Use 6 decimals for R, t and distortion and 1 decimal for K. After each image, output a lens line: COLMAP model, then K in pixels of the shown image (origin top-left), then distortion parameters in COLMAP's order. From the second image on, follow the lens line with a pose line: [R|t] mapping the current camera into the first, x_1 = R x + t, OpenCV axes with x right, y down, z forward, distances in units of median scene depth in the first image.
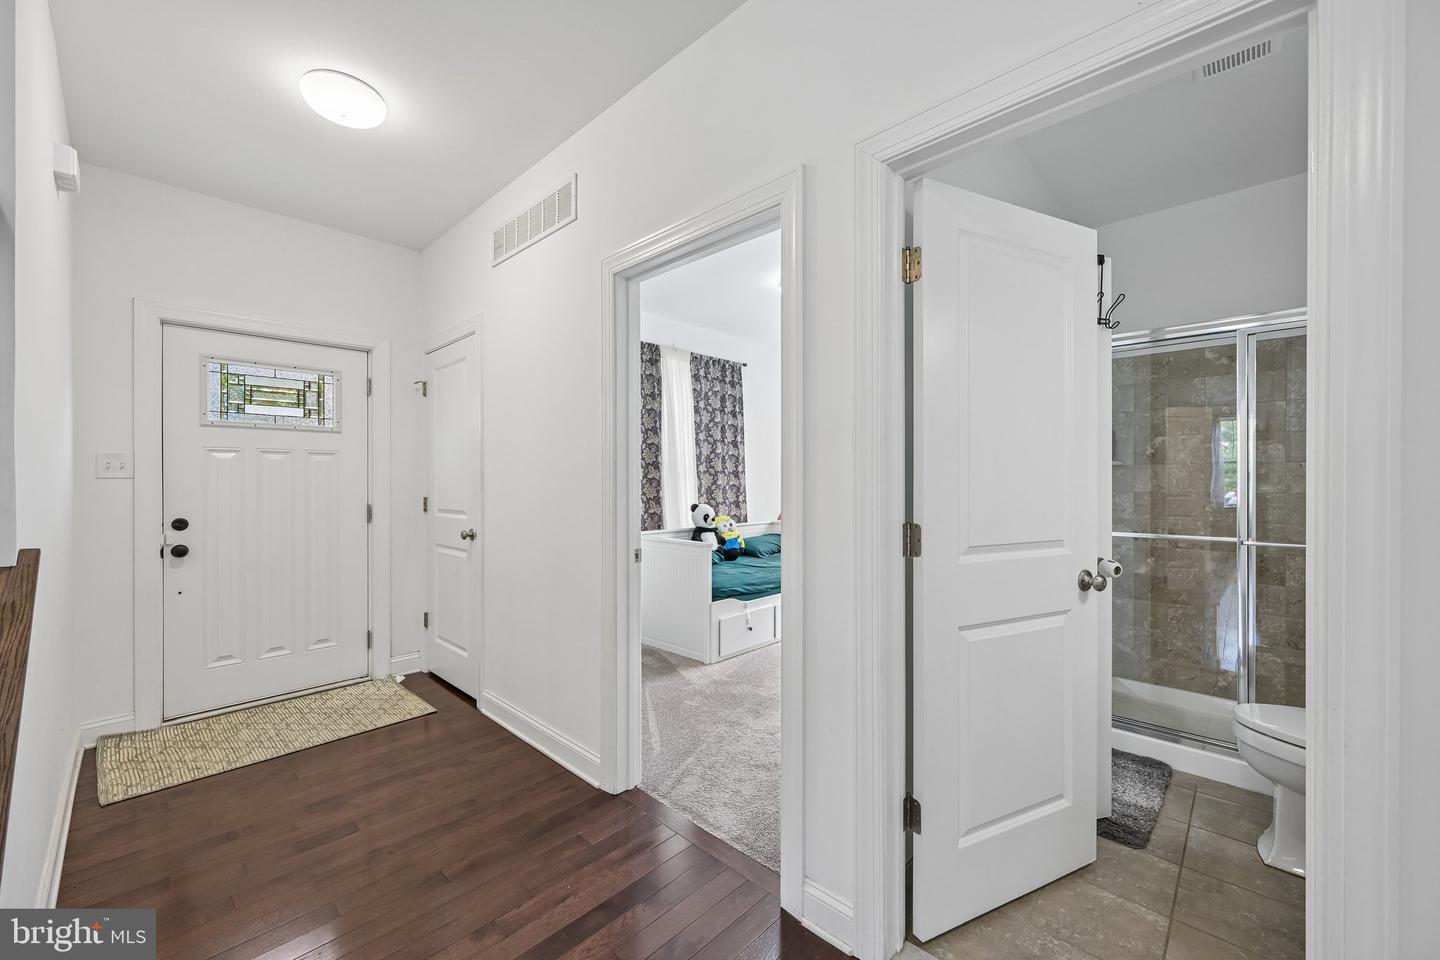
lens RADIAL K [[564.4, 0, 721.3], [0, 564.4, 477.1], [0, 0, 1]] dist [-0.001090, -0.000250]
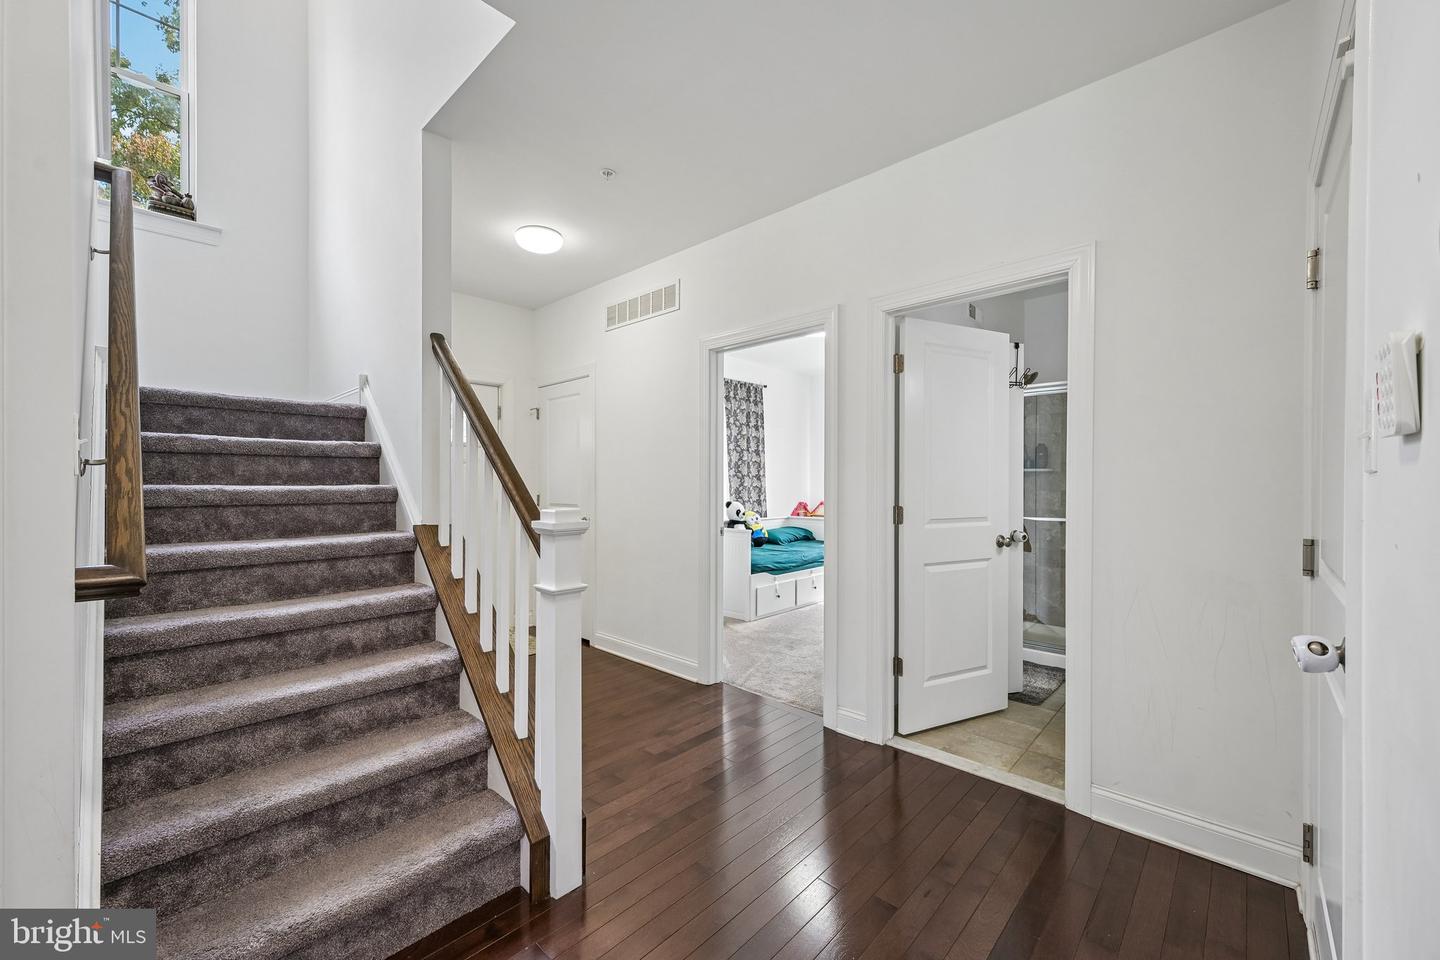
lens RADIAL K [[564.4, 0, 725.1], [0, 564.4, 487.8], [0, 0, 1]] dist [-0.001090, -0.000250]
pose [[0.999882, -0.000728, 0.015324, -0.118396], [0.000502, 0.999891, 0.014767, -0.001732], [-0.015333, -0.014757, 0.999774, -0.384748]]
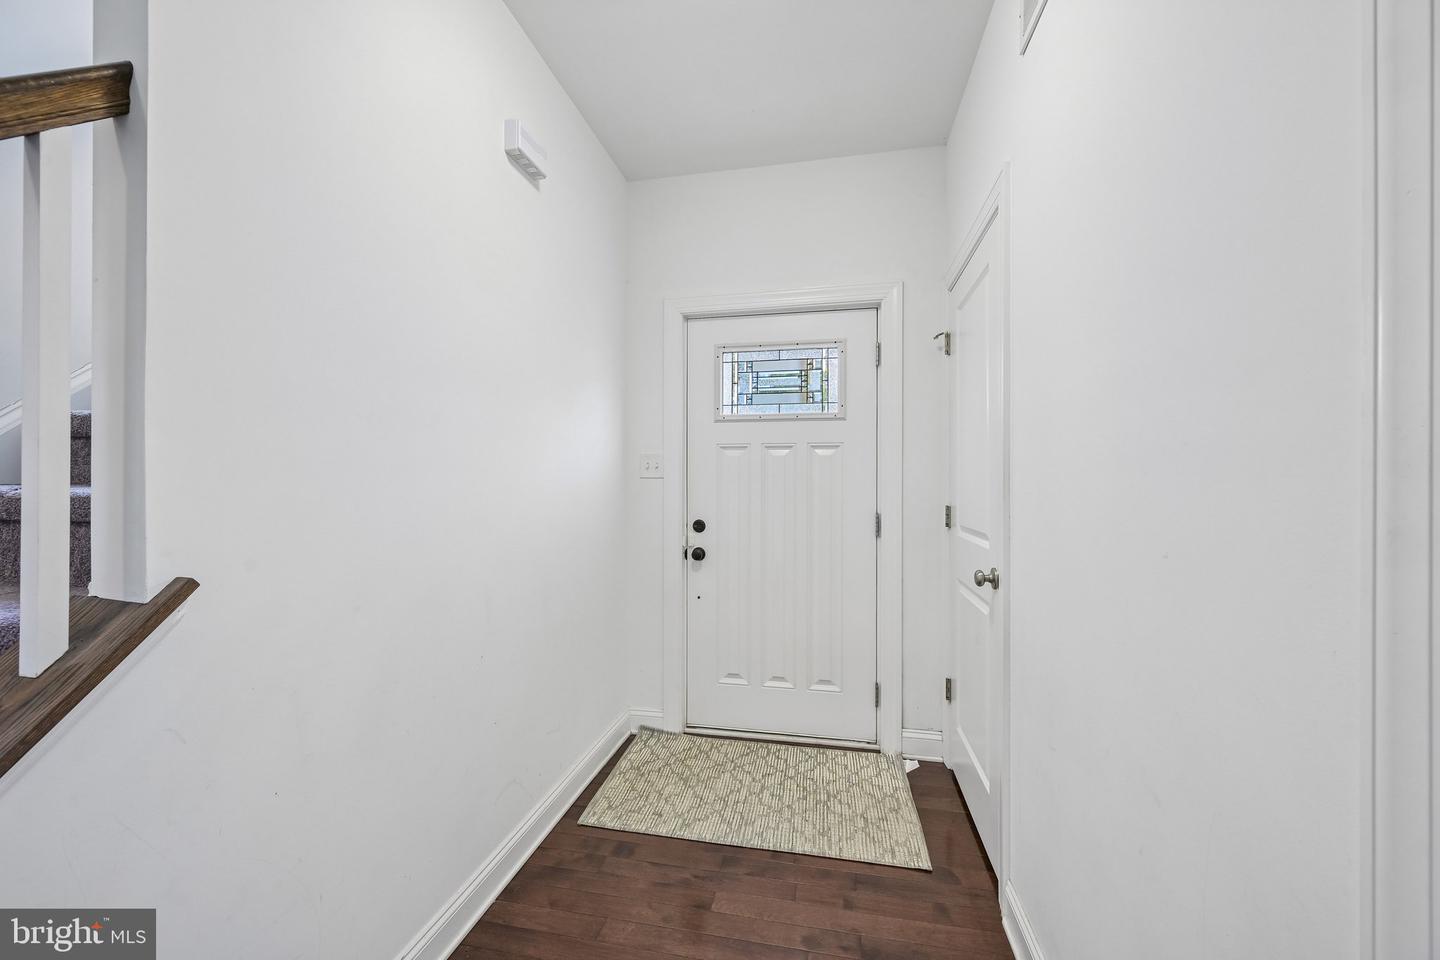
lens RADIAL K [[564.4, 0, 723.4], [0, 564.4, 481.9], [0, 0, 1]] dist [-0.001090, -0.000250]
pose [[0.536262, 0.002815, -0.844047, -0.116105], [0.000682, 0.999993, 0.003768, 0.005067], [0.844052, -0.002597, 0.536256, 0.468895]]
